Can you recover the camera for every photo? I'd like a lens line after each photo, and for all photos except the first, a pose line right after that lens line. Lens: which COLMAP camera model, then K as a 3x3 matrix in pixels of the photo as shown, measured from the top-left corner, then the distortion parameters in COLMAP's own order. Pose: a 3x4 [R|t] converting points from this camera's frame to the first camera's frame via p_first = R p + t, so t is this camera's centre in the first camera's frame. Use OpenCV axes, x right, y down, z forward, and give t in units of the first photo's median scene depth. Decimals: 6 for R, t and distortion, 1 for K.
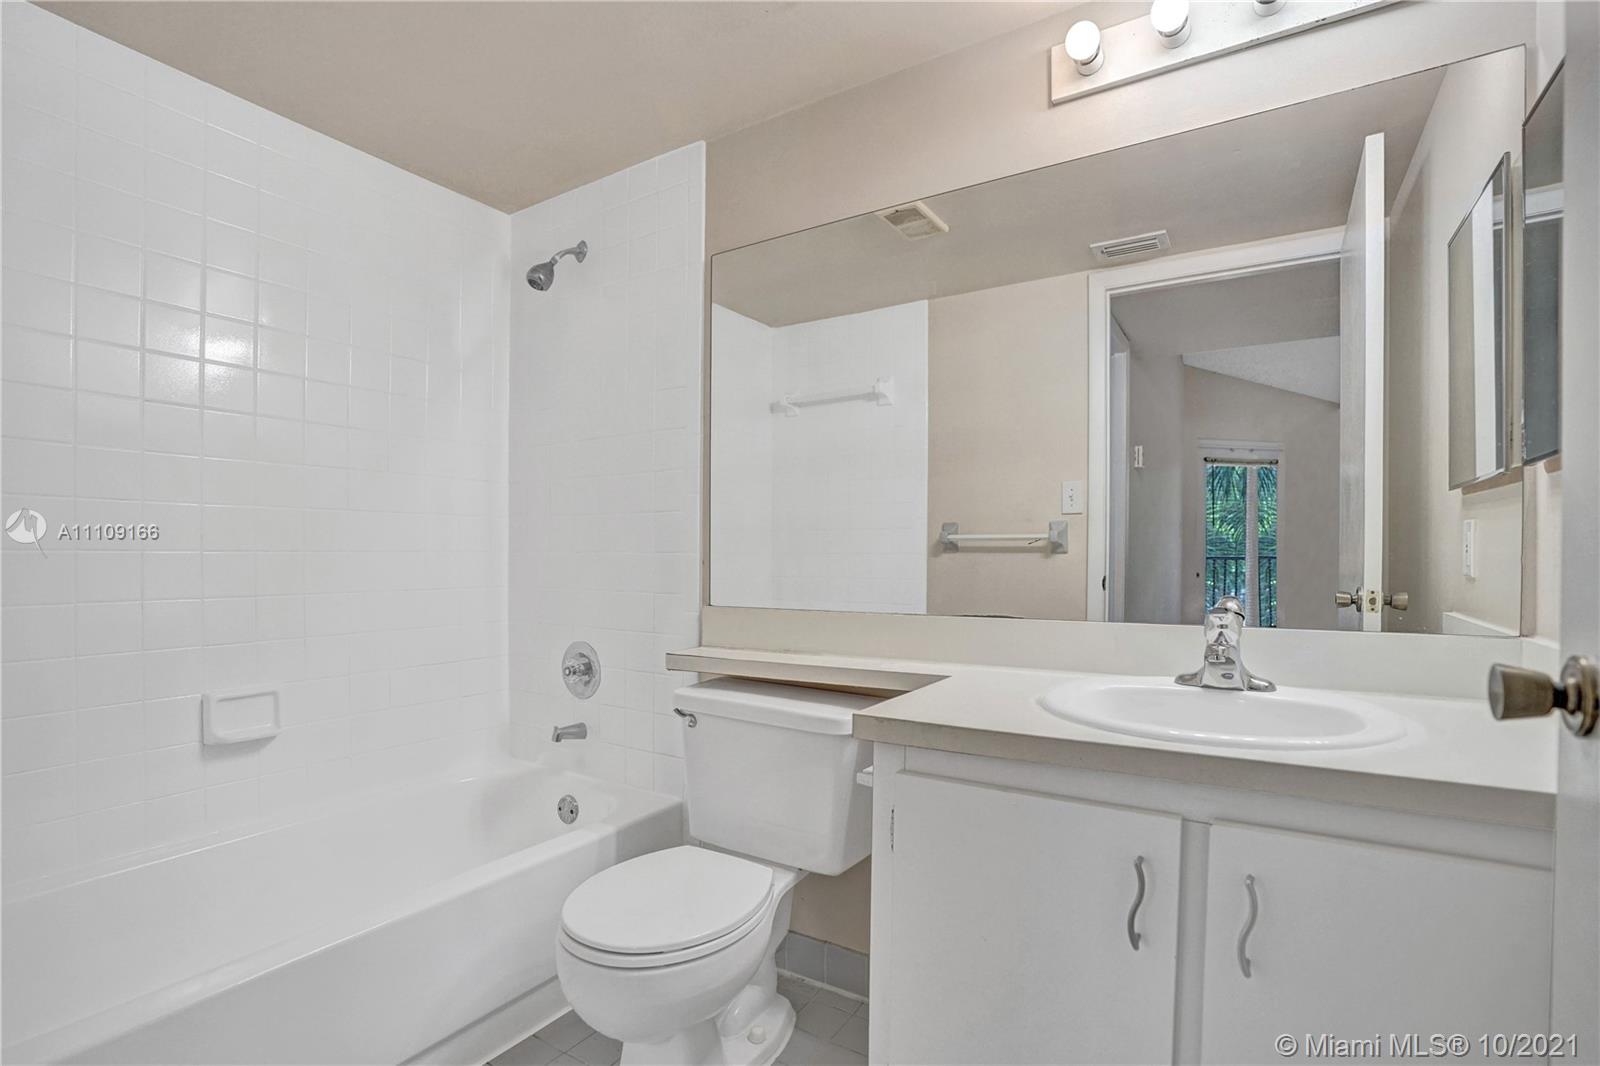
lens RADIAL K [[746.1, 0, 803.7], [0, 746.1, 549.2], [0, 0, 1]] dist [-0.064441, 0.022656]
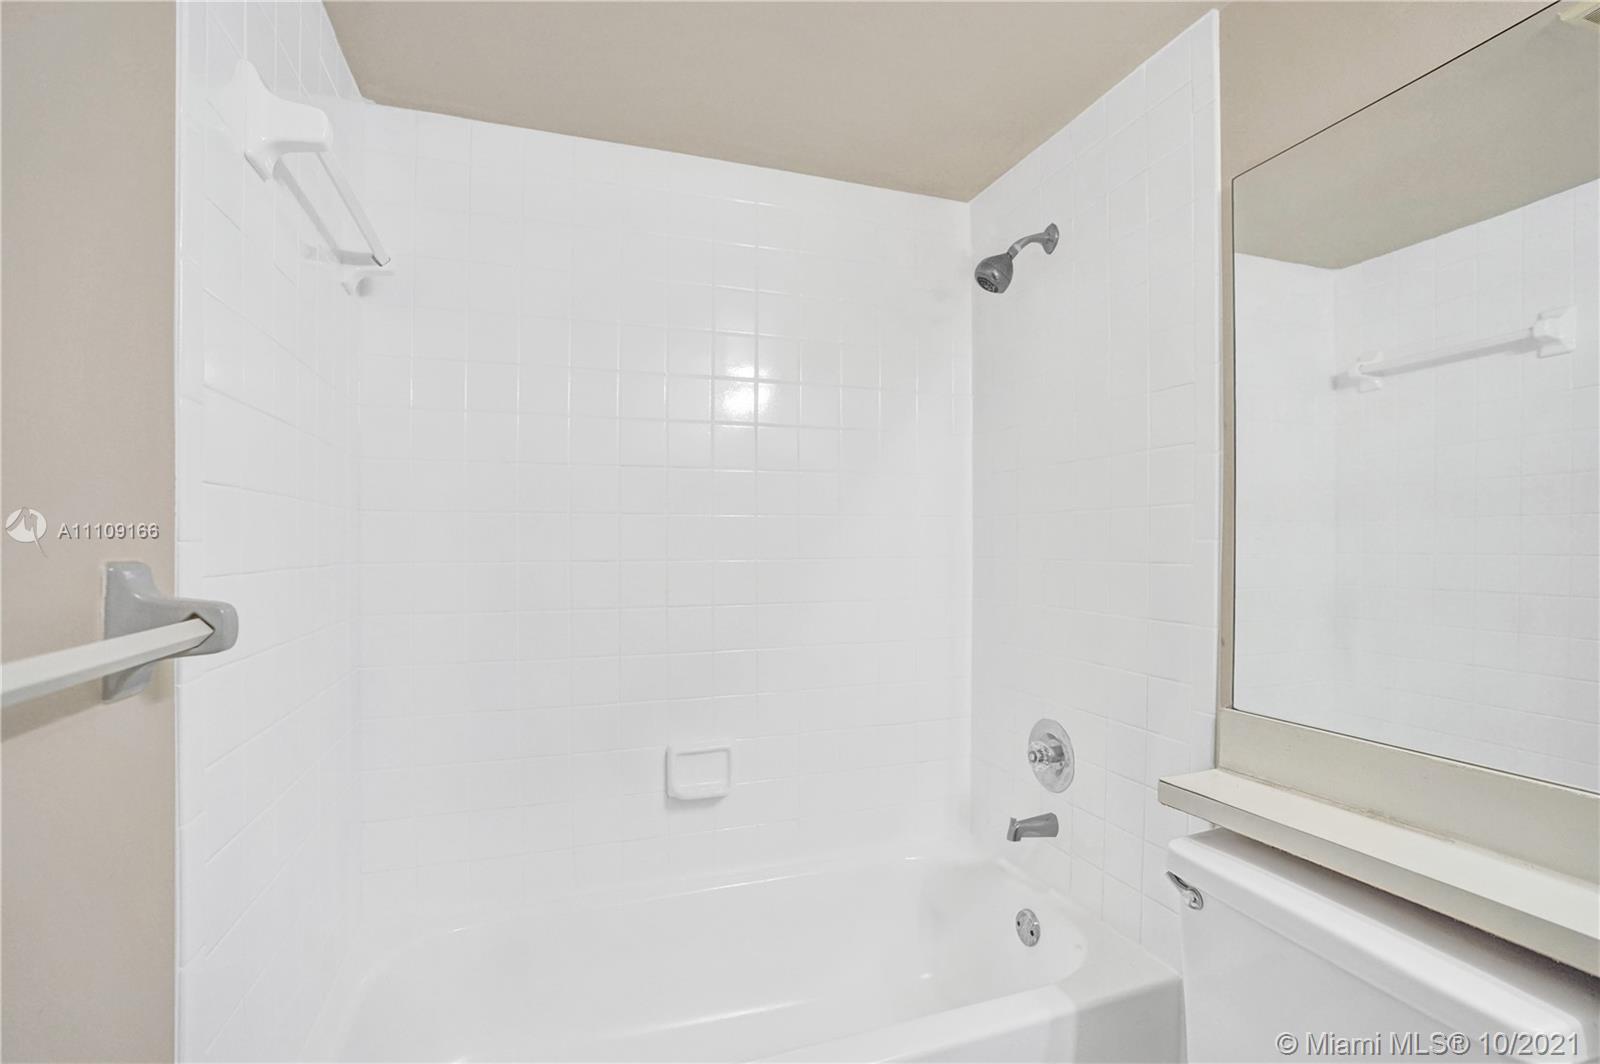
lens RADIAL K [[726.8, 0, 784.7], [0, 726.8, 558.6], [0, 0, 1]] dist [-0.013678, 0.000406]
pose [[0.772222, 0.004110, -0.635339, -0.021867], [0.005822, 0.999891, 0.013545, -0.065537], [0.635326, -0.014159, 0.772115, 0.220787]]
